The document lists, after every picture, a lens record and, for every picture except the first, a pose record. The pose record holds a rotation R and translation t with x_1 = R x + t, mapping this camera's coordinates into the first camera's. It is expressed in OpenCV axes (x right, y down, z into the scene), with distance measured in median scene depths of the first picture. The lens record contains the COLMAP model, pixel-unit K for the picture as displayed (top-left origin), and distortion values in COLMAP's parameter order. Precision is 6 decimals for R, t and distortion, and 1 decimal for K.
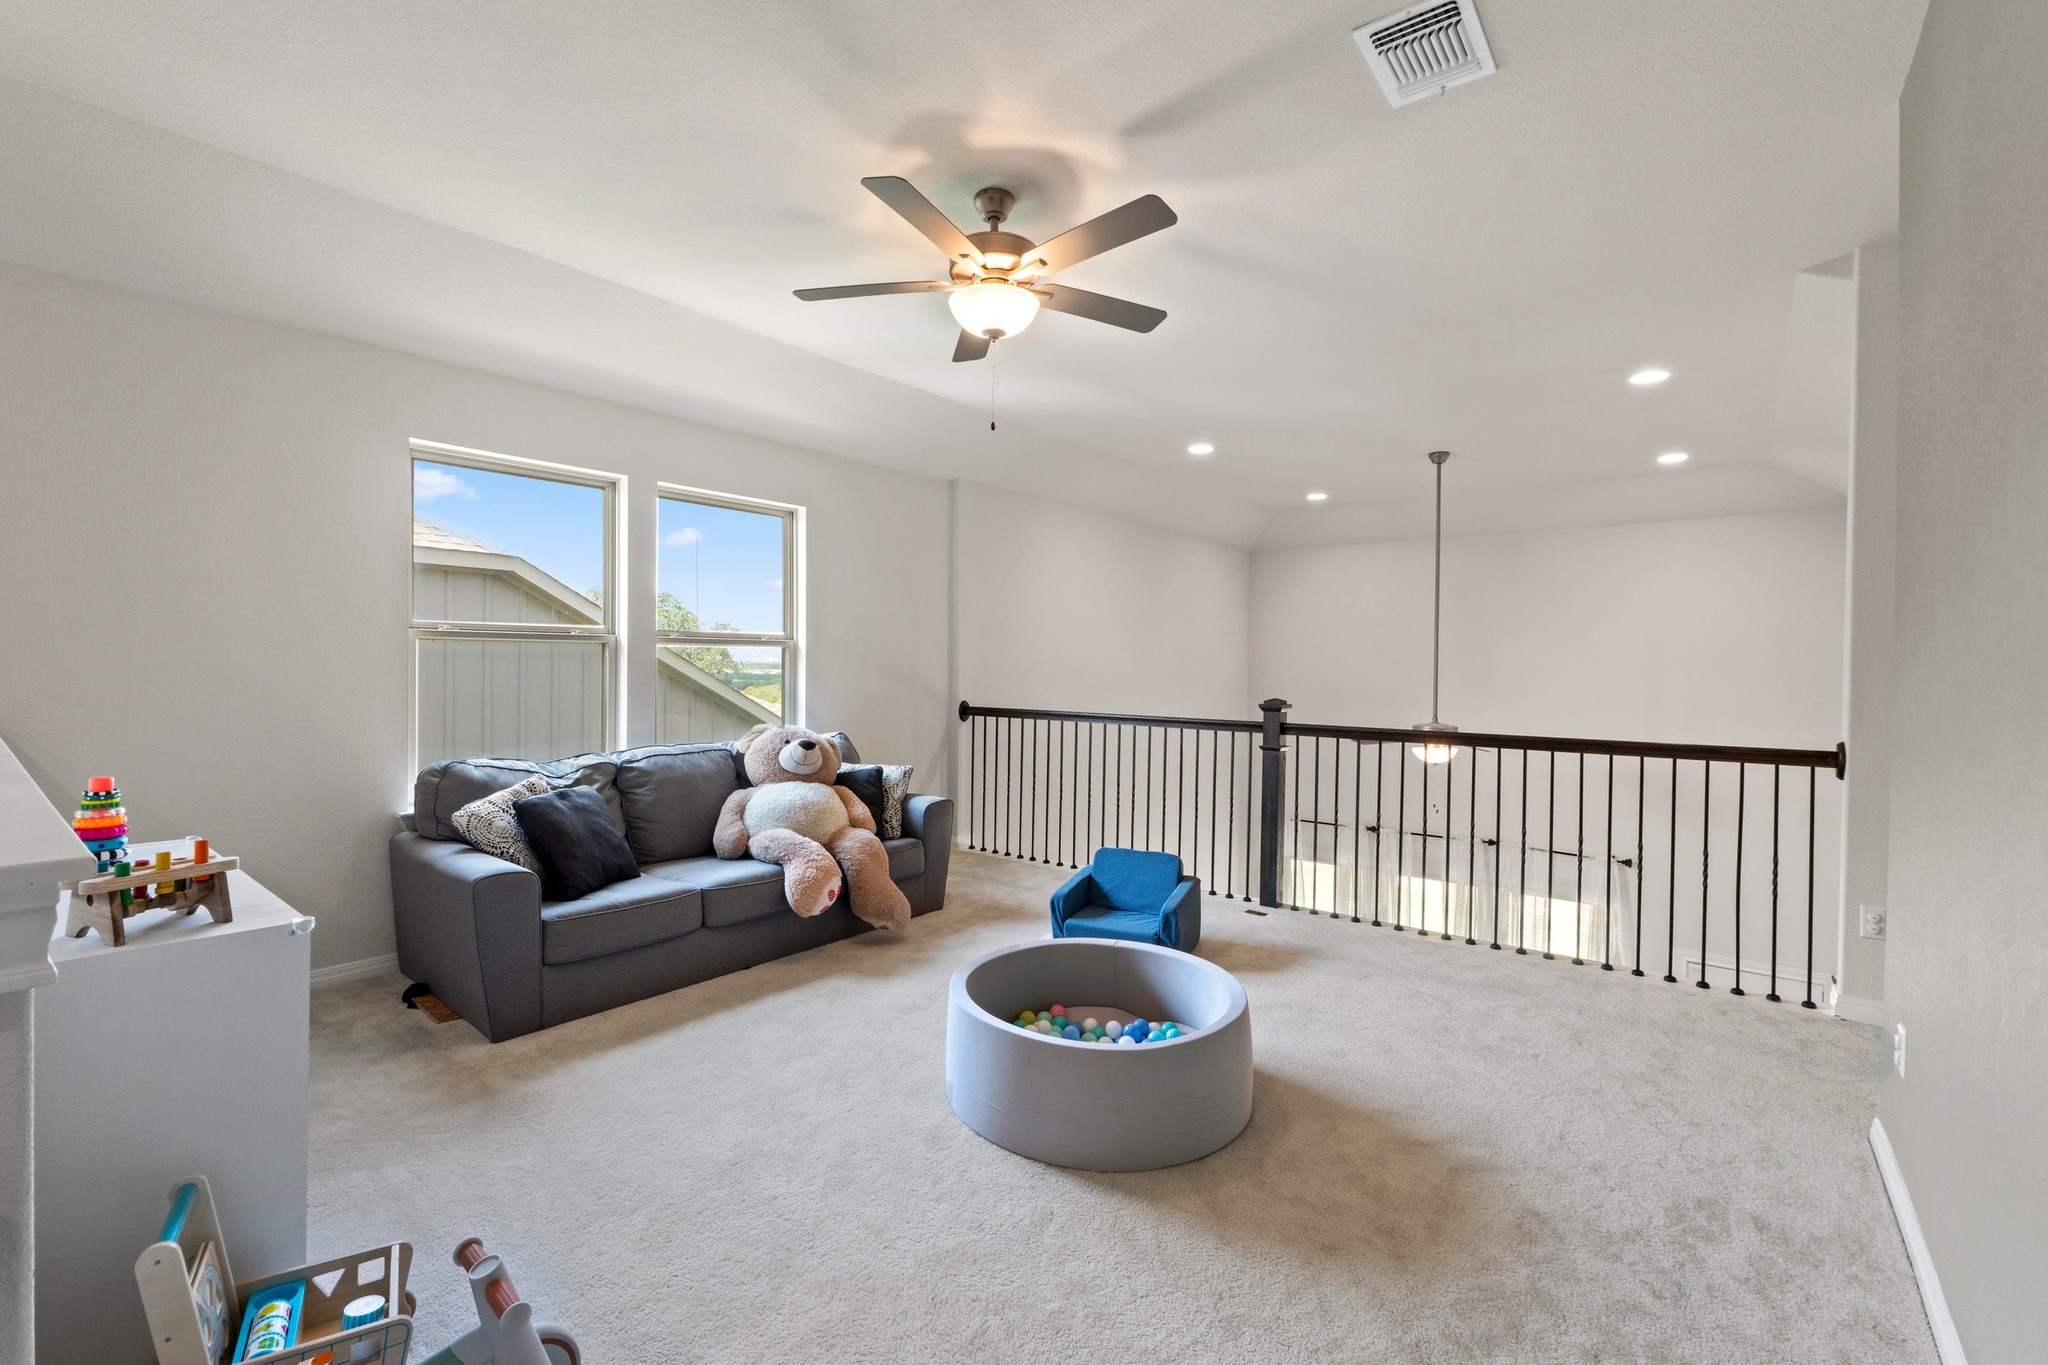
lens RADIAL K [[872.2, 0, 1012.9], [0, 872.2, 688.3], [0, 0, 1]] dist [-0.003902, -0.000405]
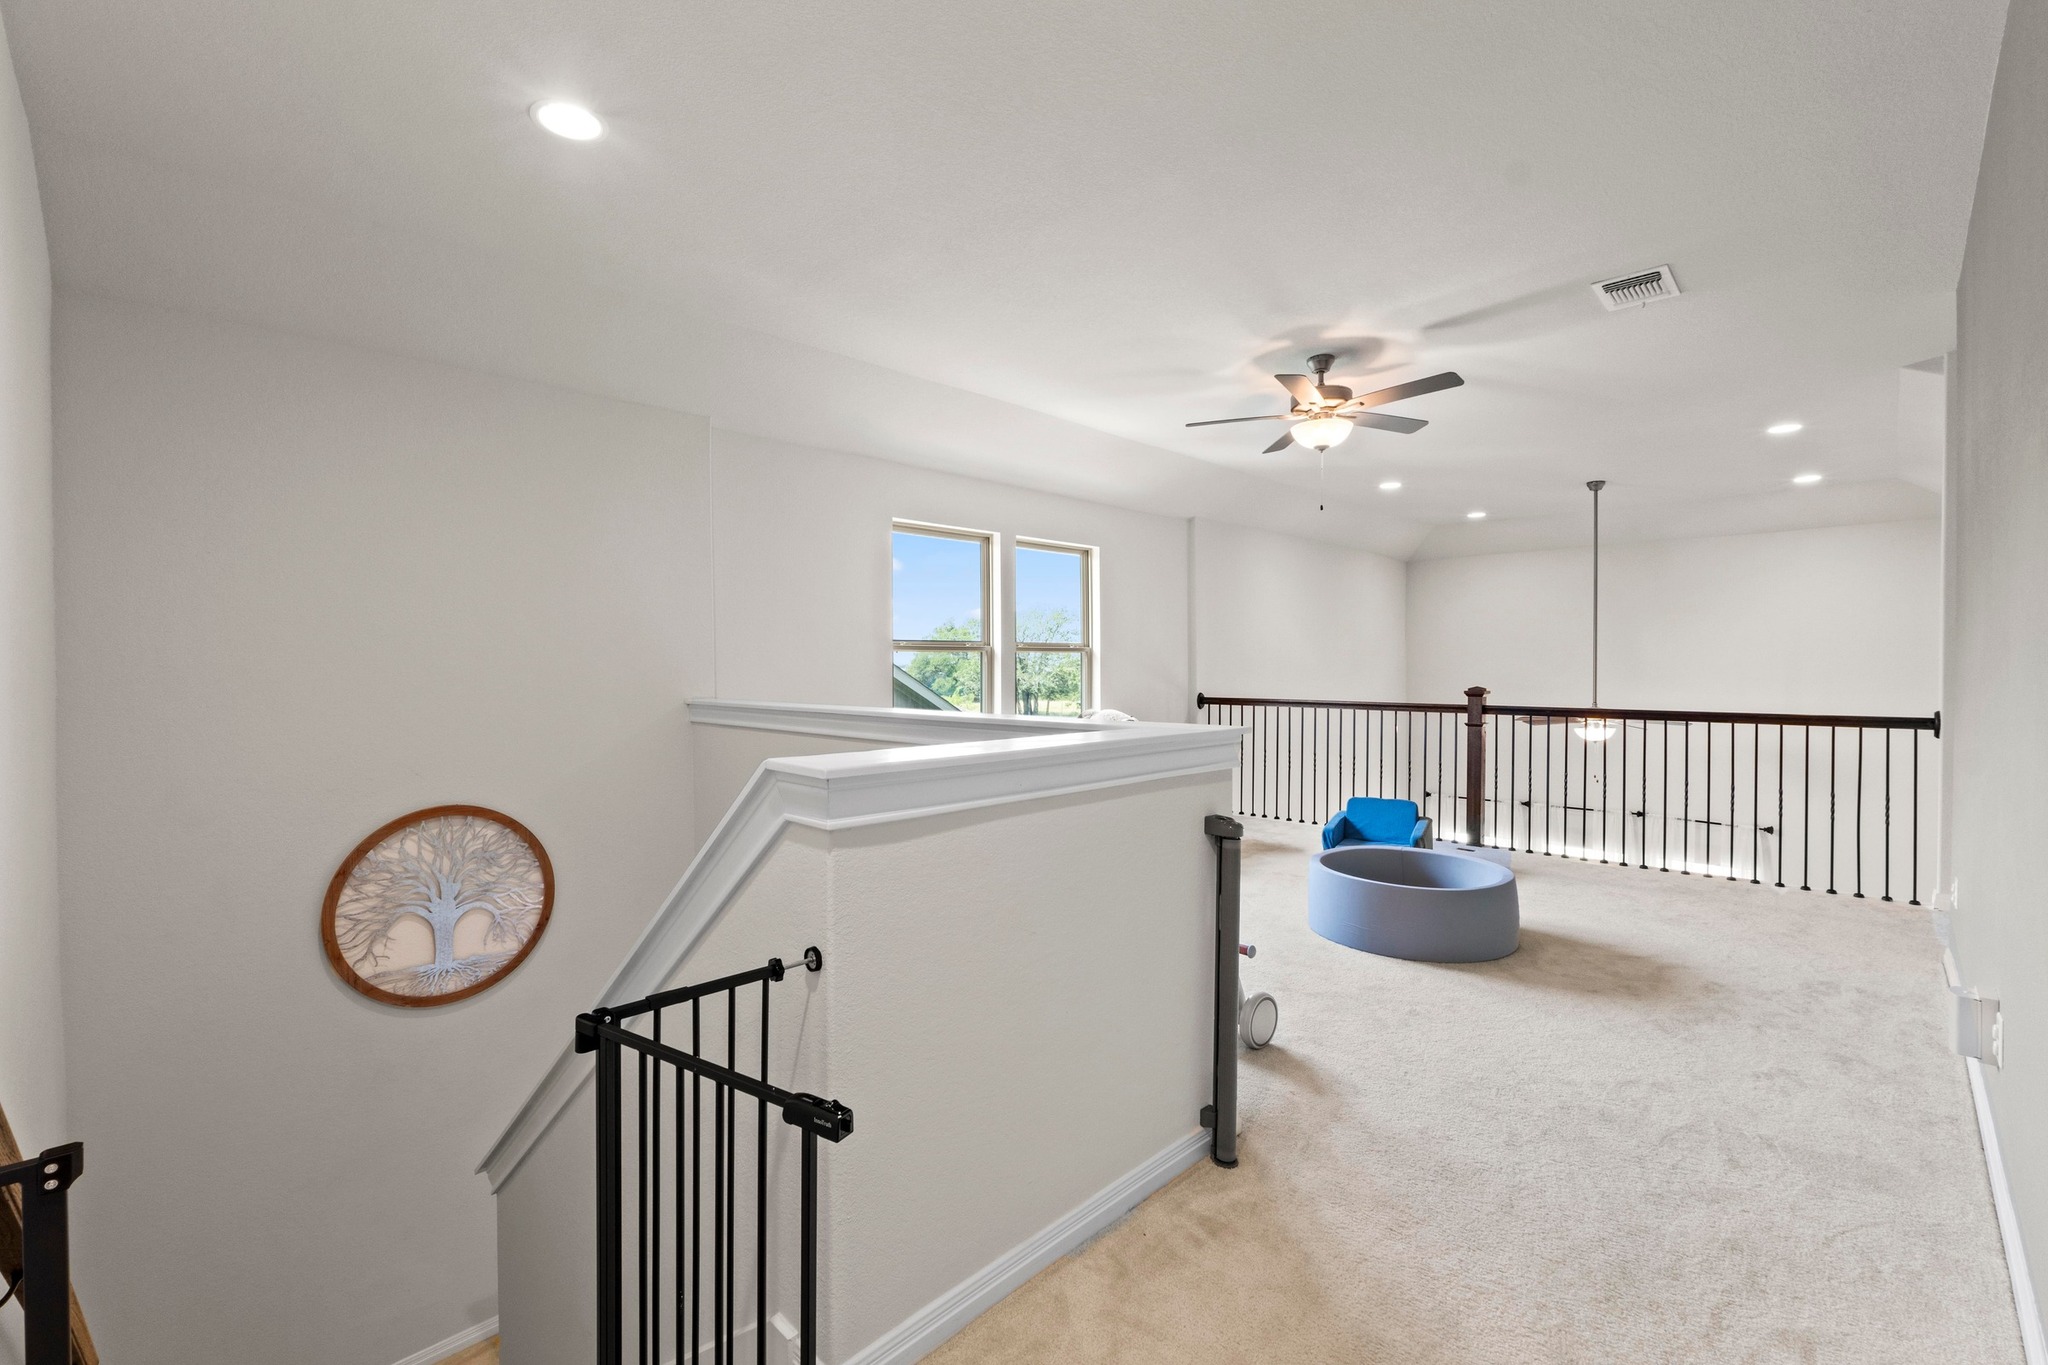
lens RADIAL K [[872.2, 0, 1012.9], [0, 872.2, 688.3], [0, 0, 1]] dist [-0.003902, -0.000405]
pose [[0.995091, -0.010950, -0.098356, -0.312900], [0.010947, 0.999940, -0.000566, 0.009034], [0.098356, -0.000514, 0.995151, -0.435254]]
